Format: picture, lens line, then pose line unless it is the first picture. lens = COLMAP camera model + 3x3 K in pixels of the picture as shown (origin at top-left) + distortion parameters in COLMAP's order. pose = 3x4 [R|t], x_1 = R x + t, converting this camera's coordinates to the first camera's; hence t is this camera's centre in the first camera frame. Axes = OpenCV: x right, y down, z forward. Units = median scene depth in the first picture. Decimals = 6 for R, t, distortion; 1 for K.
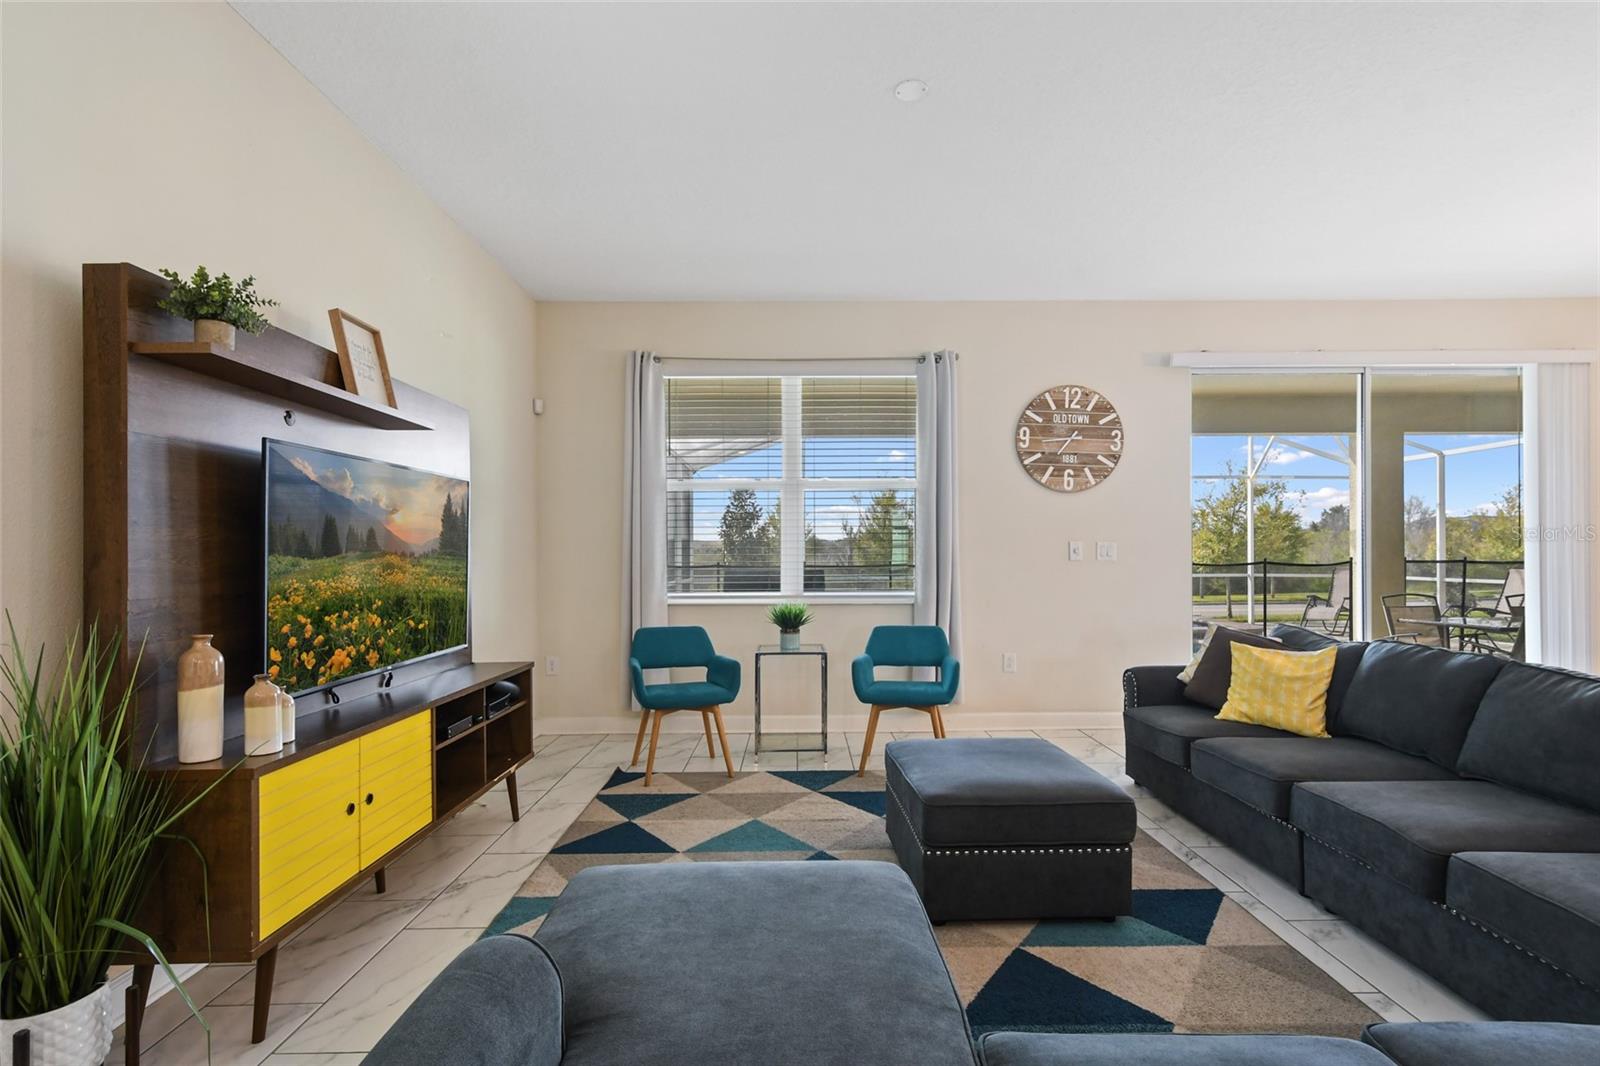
lens RADIAL K [[782.7, 0, 801.2], [0, 782.7, 548.8], [0, 0, 1]] dist [0.005317, -0.000565]
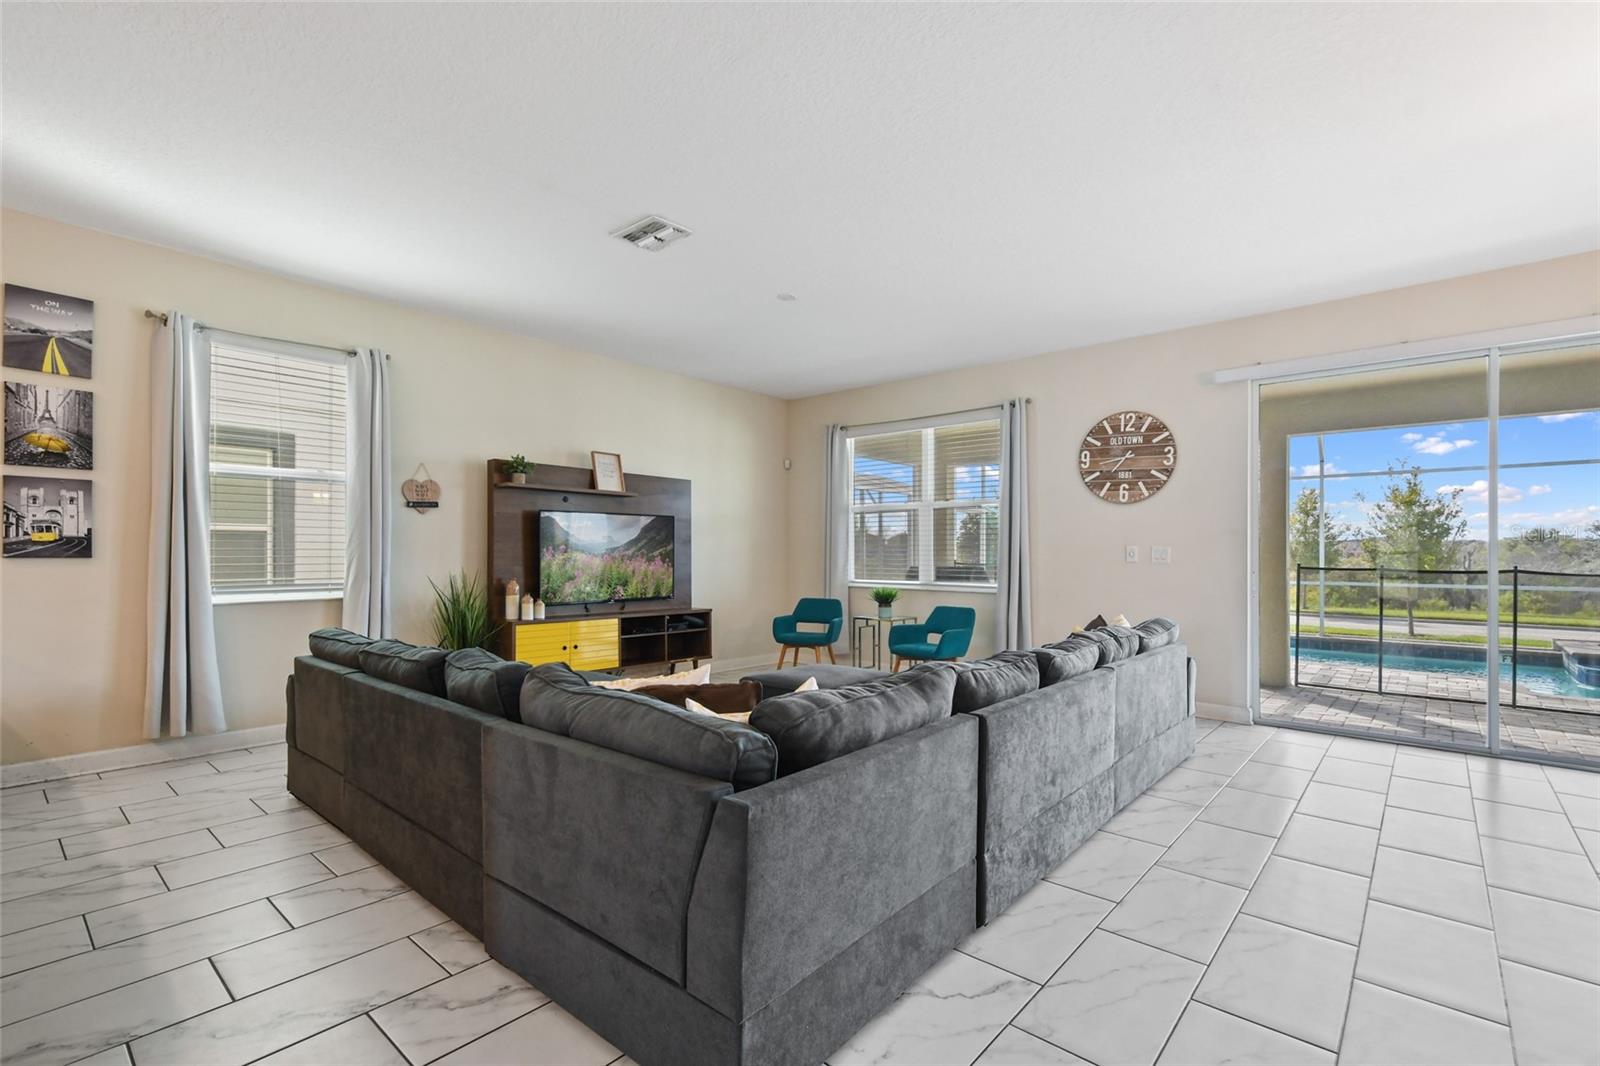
lens RADIAL K [[727.8, 0, 812.2], [0, 727.8, 552.4], [0, 0, 1]] dist [0.014584, -0.001751]
pose [[0.746087, 0.009155, -0.665785, 0.719856], [-0.004947, 0.999954, 0.008207, -0.006457], [0.665830, -0.002830, 0.746098, -0.118677]]
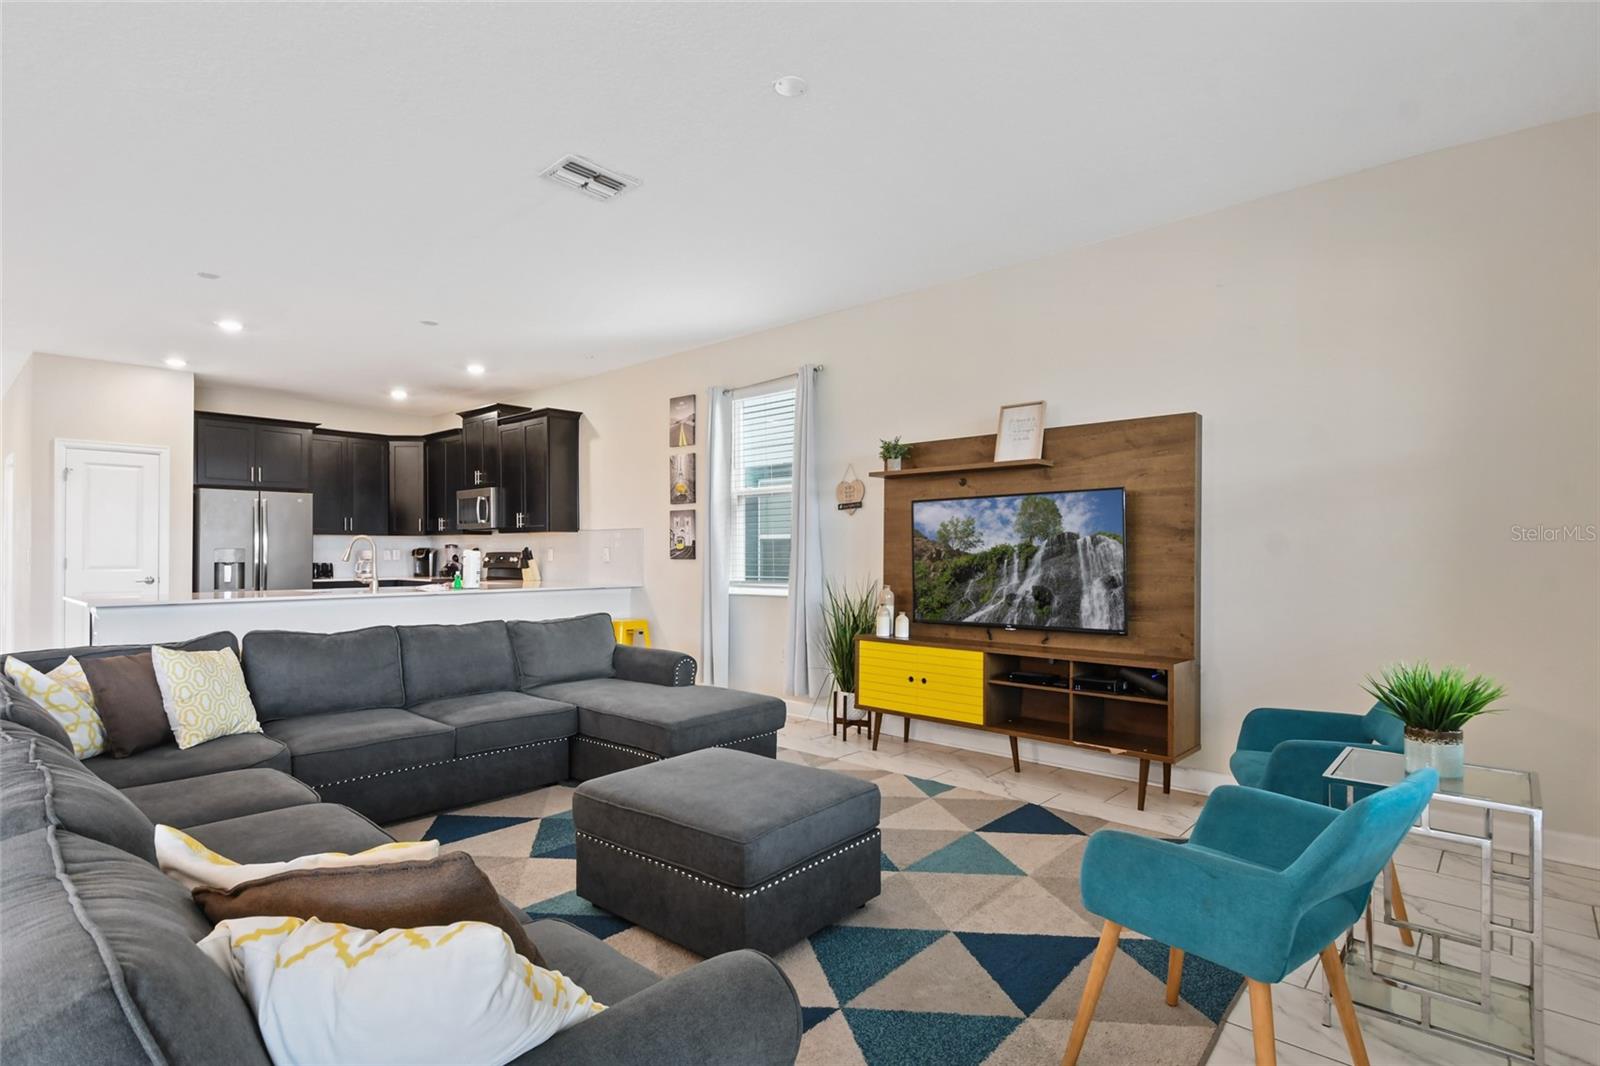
lens RADIAL K [[783.2, 0, 800.9], [0, 783.2, 565.6], [0, 0, 1]] dist [0.001140, 0.000027]
pose [[-0.679004, 0.011145, -0.734050, 0.469598], [0.005654, 0.999934, 0.009952, 0.007363], [0.734113, 0.002607, -0.679023, 0.924514]]
